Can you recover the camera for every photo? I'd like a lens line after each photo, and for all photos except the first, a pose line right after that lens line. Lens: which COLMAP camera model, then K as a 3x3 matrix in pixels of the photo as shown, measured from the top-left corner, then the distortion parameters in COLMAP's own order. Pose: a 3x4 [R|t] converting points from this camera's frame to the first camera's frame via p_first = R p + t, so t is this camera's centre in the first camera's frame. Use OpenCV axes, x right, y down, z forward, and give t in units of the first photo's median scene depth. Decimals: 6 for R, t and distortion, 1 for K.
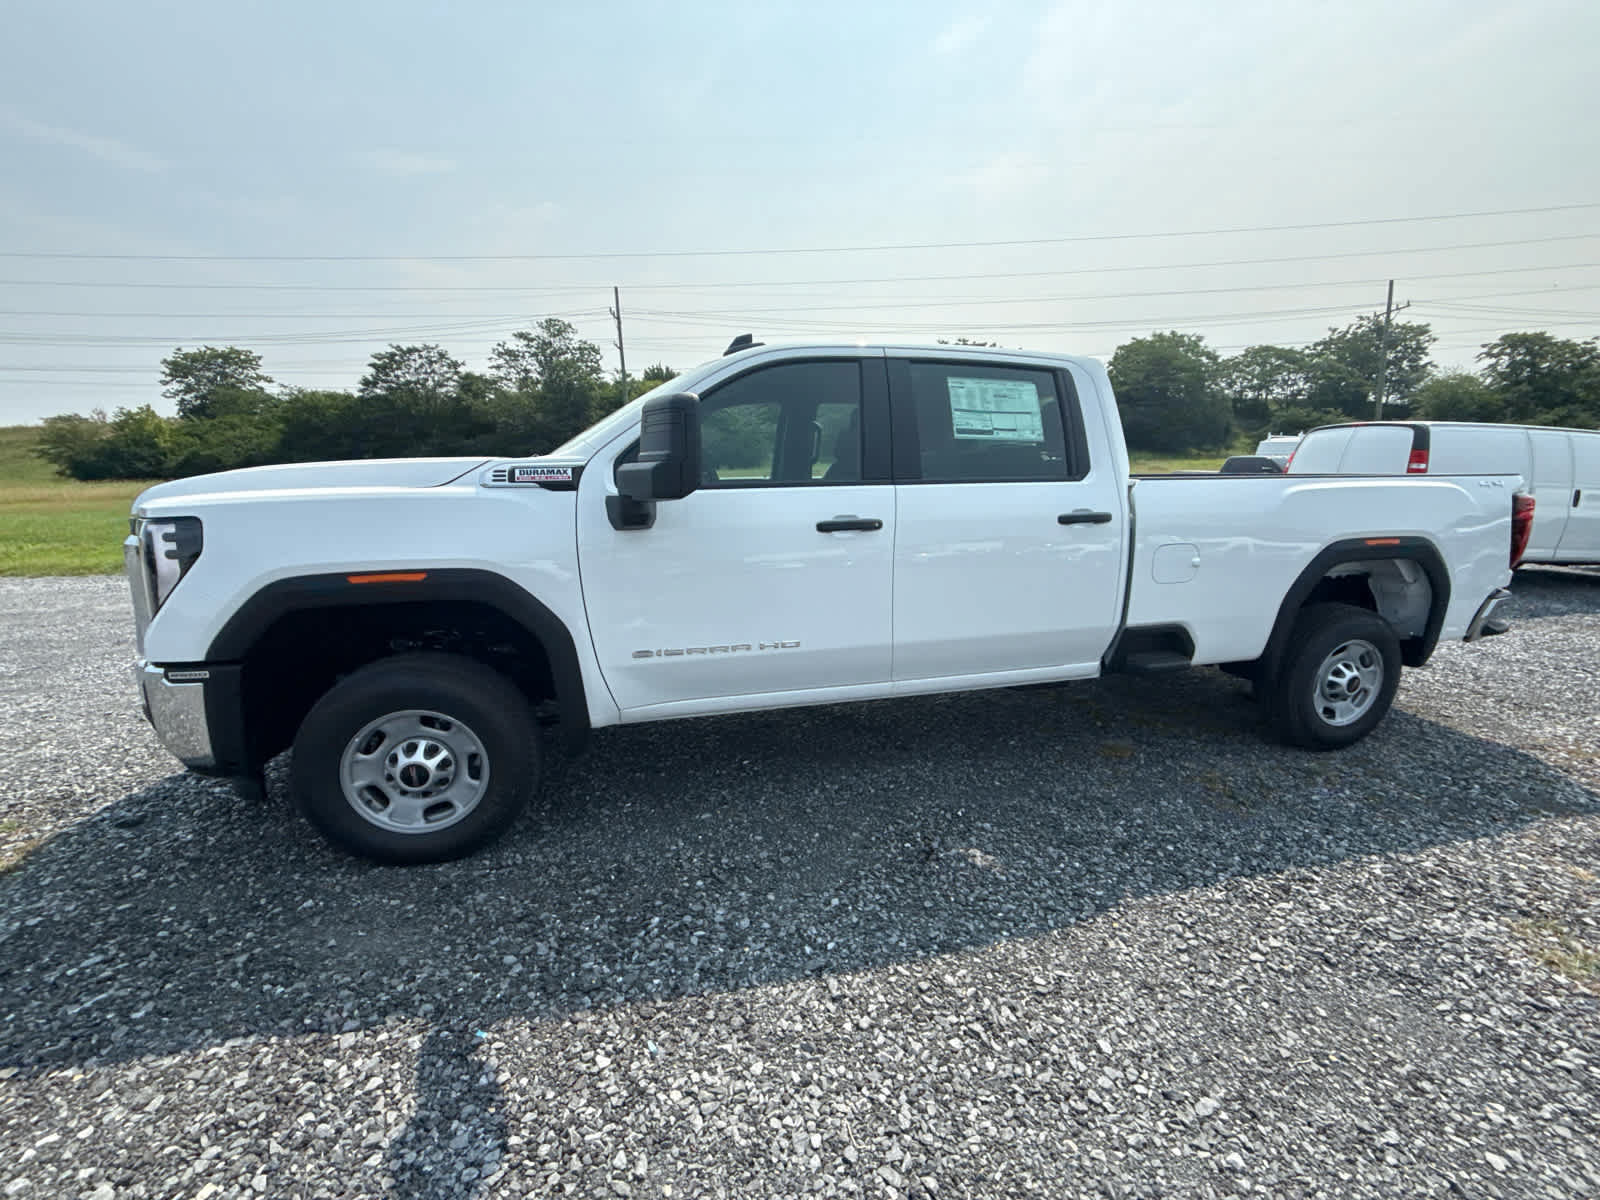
lens RADIAL K [[634.8, 0, 803.2], [0, 634.8, 599.4], [0, 0, 1]] dist [0.000663, -0.000048]
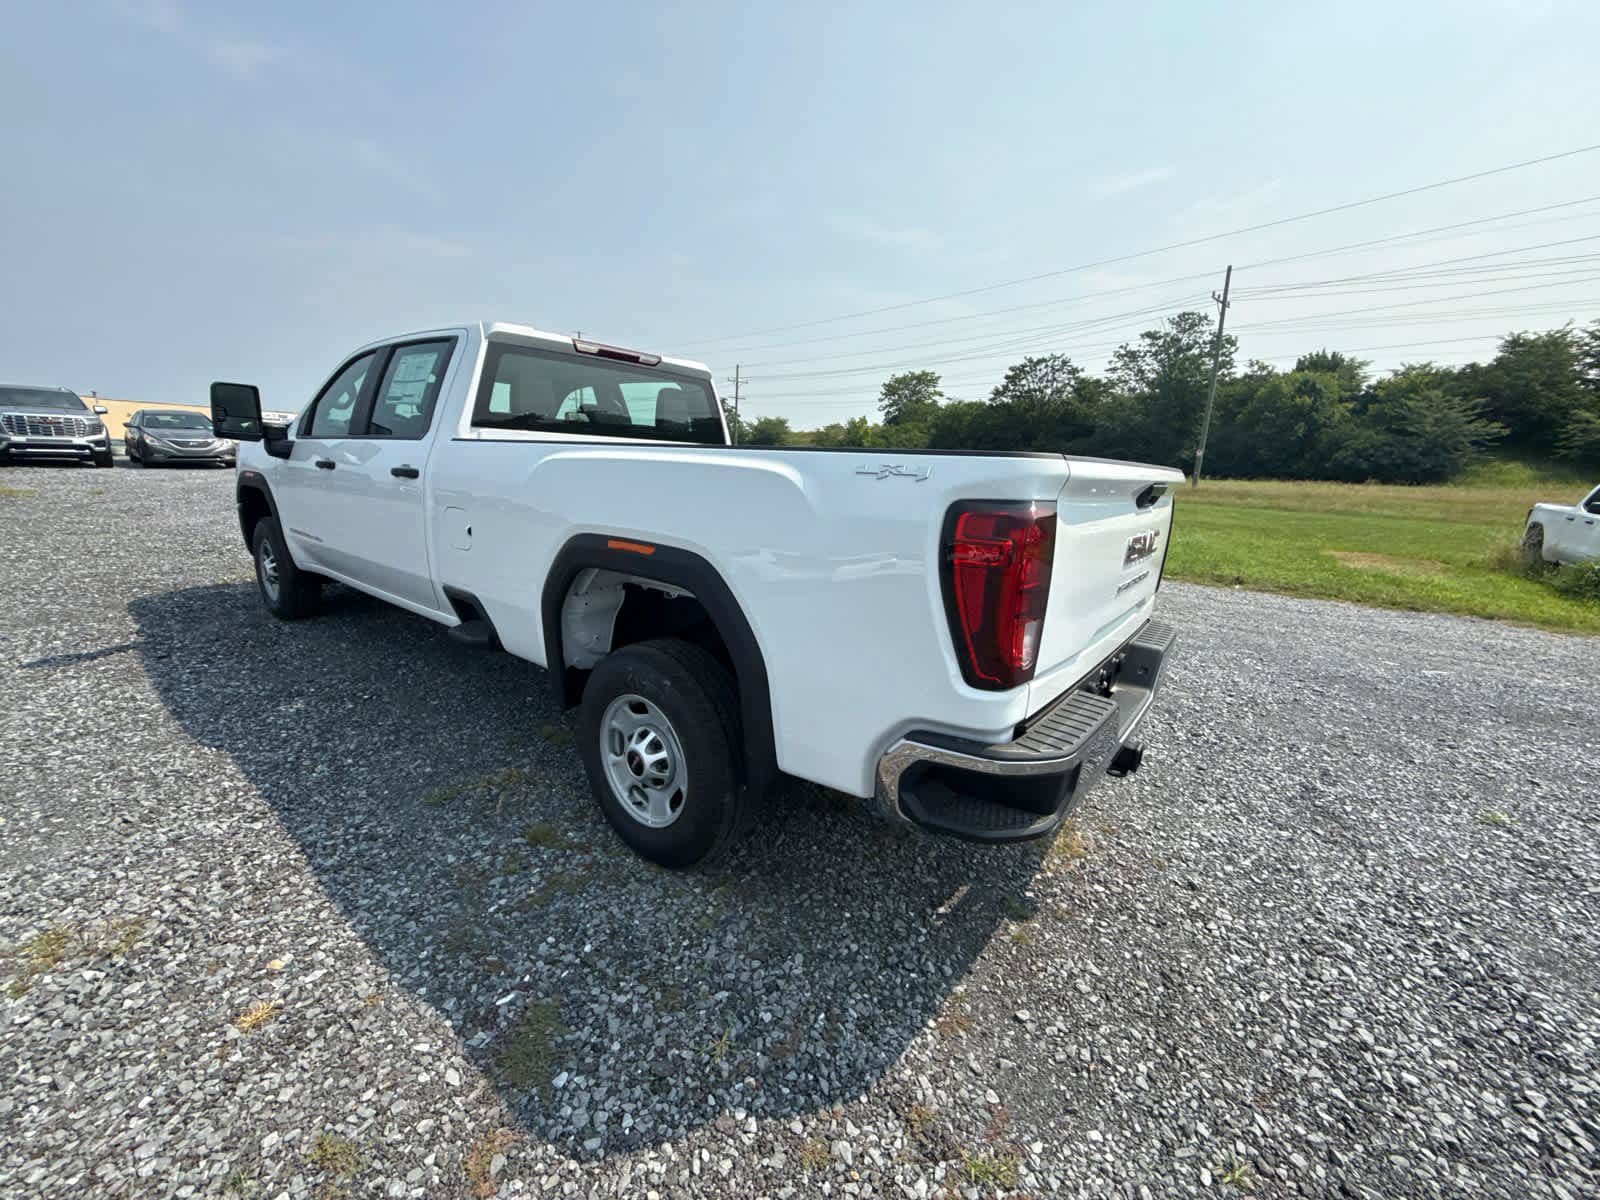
lens RADIAL K [[634.8, 0, 801.5], [0, 634.8, 597.0], [0, 0, 1]] dist [0.000663, -0.000048]
pose [[0.609384, 0.196072, -0.768249, 1.761960], [-0.203665, 0.975138, 0.087324, -0.153416], [0.766271, 0.103252, 0.634167, 0.853448]]
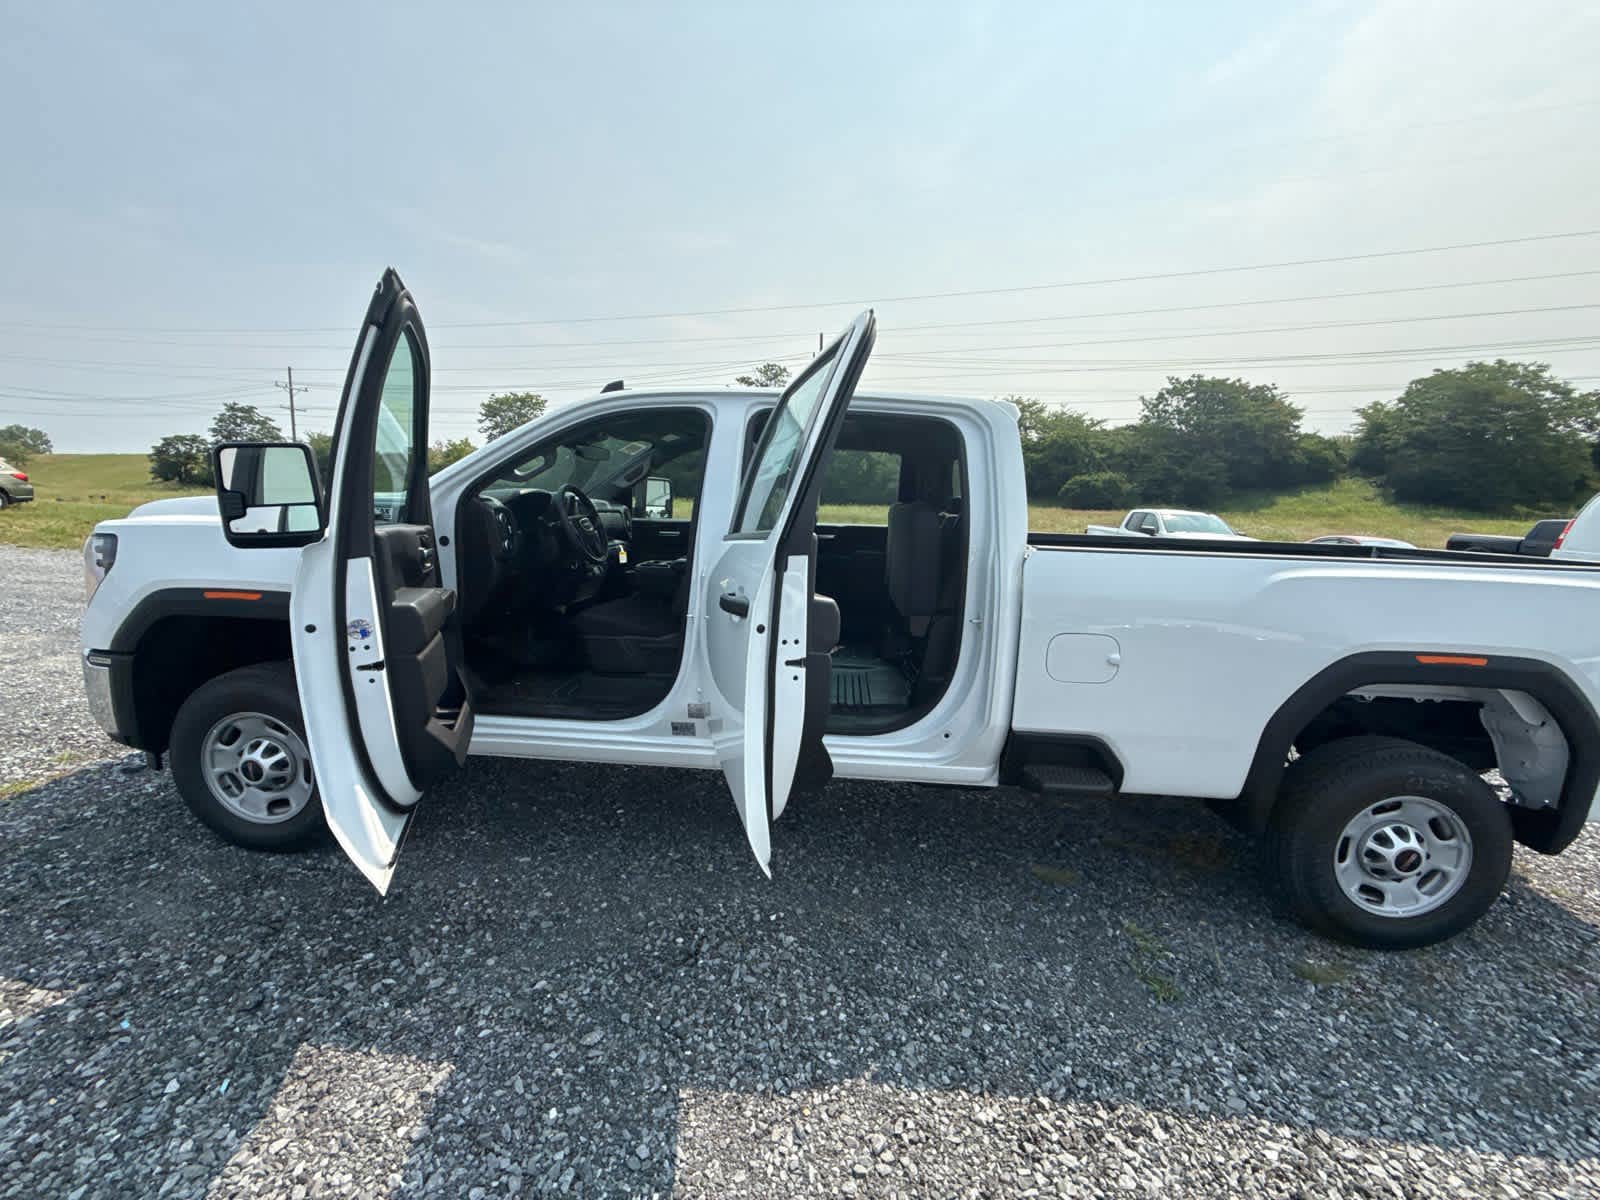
lens RADIAL K [[634.8, 0, 802.9], [0, 634.8, 598.8], [0, 0, 1]] dist [0.000663, -0.000048]
pose [[0.950700, 0.085573, -0.298072, 0.515467], [-0.102388, 0.993890, -0.041232, -0.065239], [0.292722, 0.069718, 0.953653, 0.157228]]
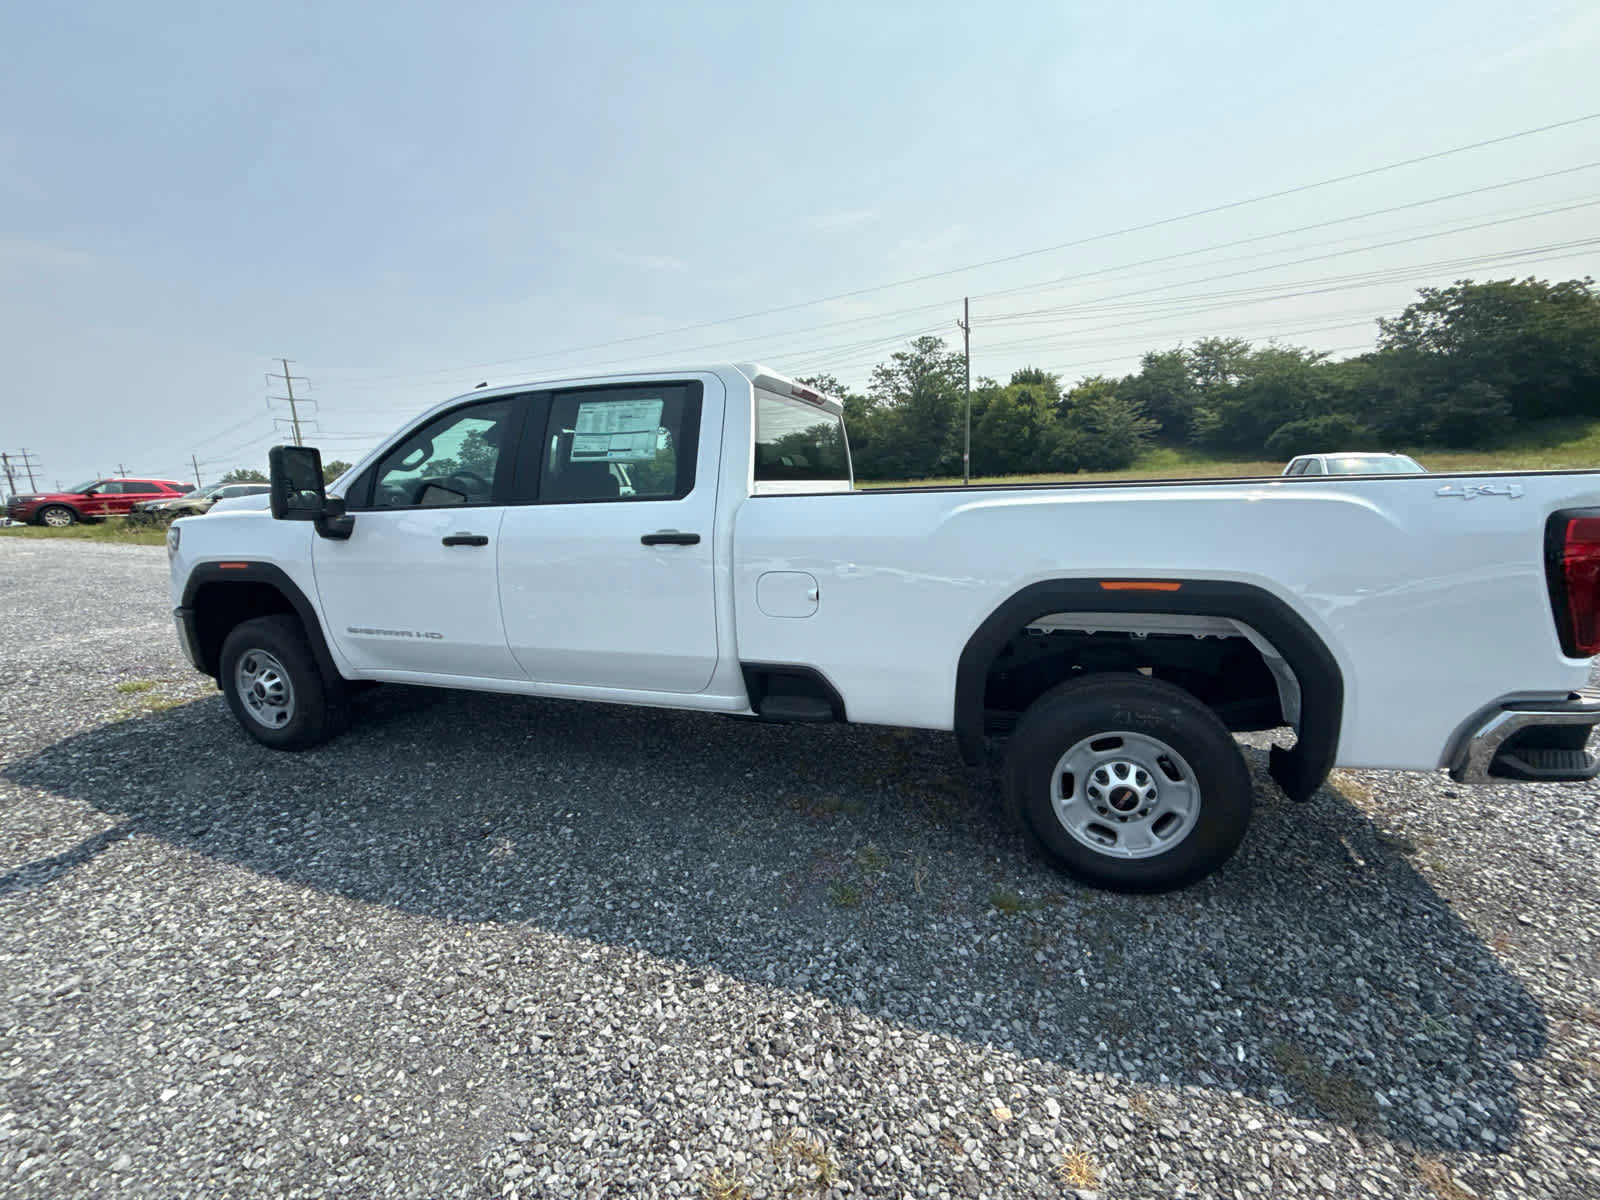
lens RADIAL K [[634.8, 0, 801.9], [0, 634.8, 598.3], [0, 0, 1]] dist [0.000663, -0.000048]
pose [[0.839830, 0.074638, -0.537694, 1.130744], [-0.080969, 0.996646, 0.011879, -0.067111], [0.536778, 0.033560, 0.843056, 0.311923]]
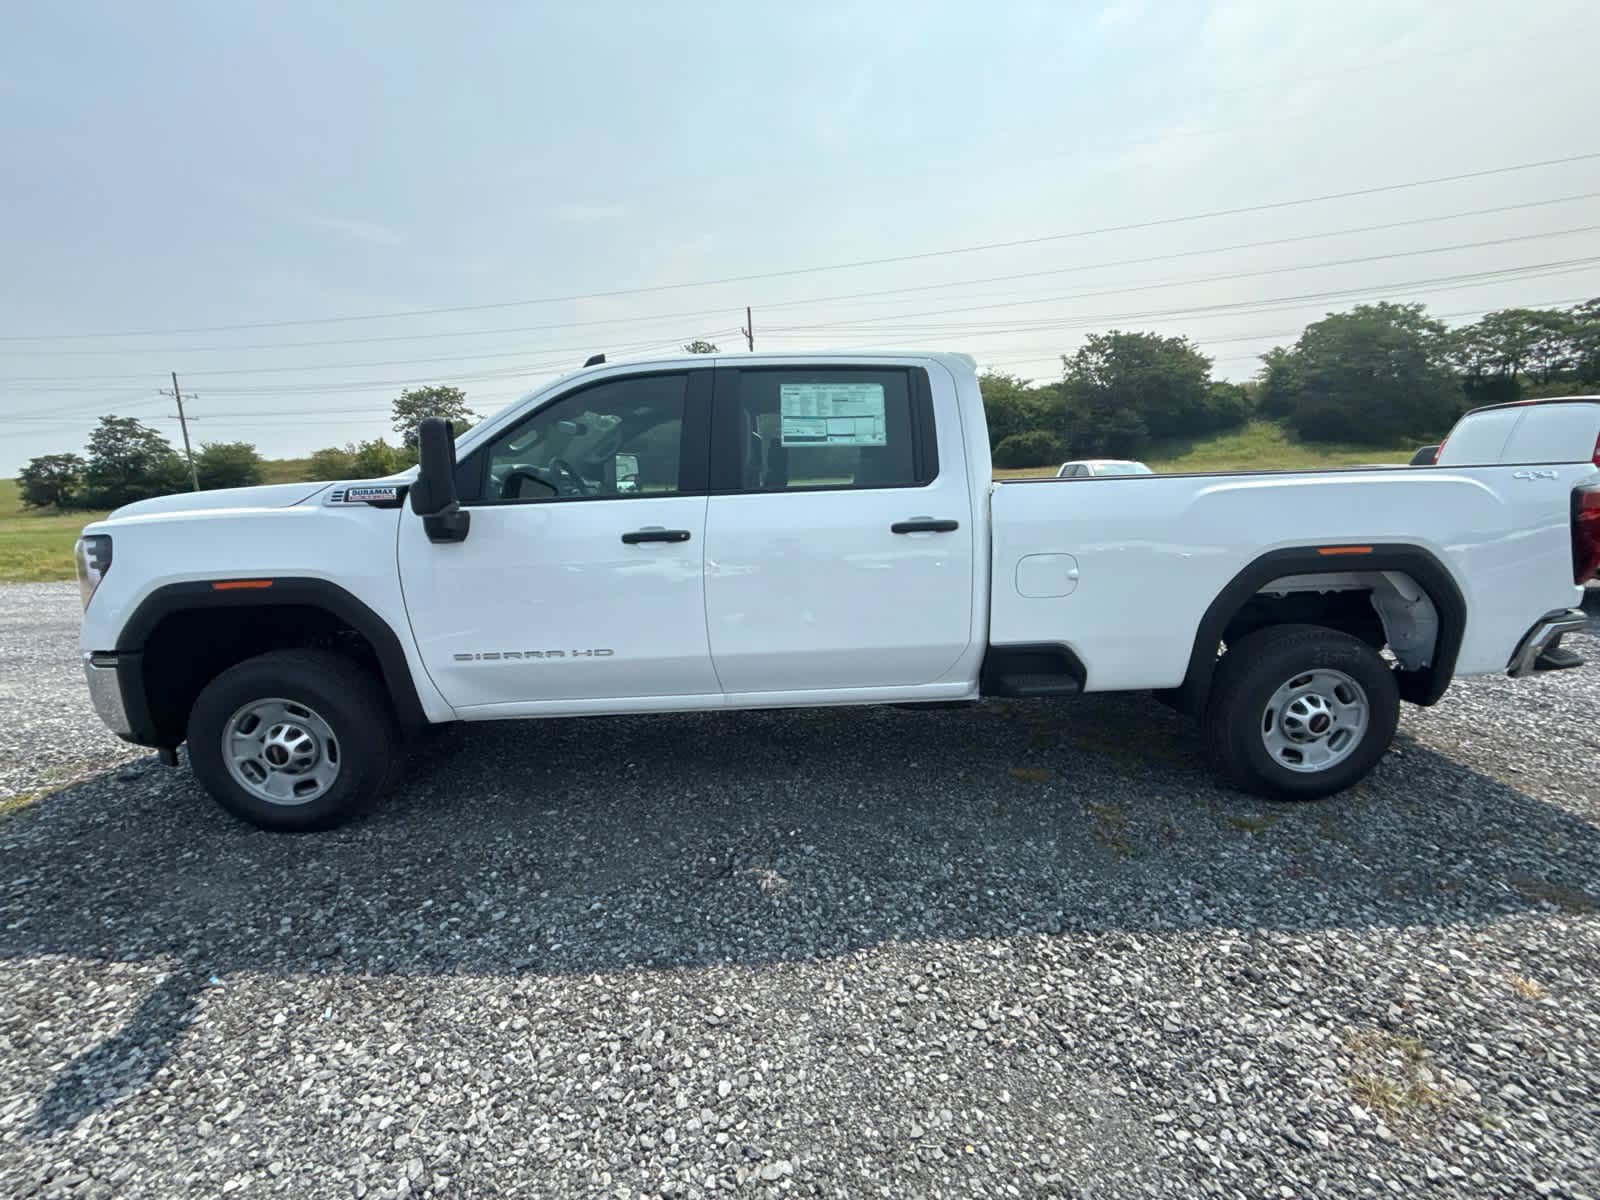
lens RADIAL K [[634.8, 0, 803.2], [0, 634.8, 599.8], [0, 0, 1]] dist [0.000663, -0.000048]
pose [[0.975937, 0.013875, -0.217610, 0.476586], [-0.016468, 0.999813, -0.010106, -0.008171], [0.217429, 0.013446, 0.975983, 0.058129]]
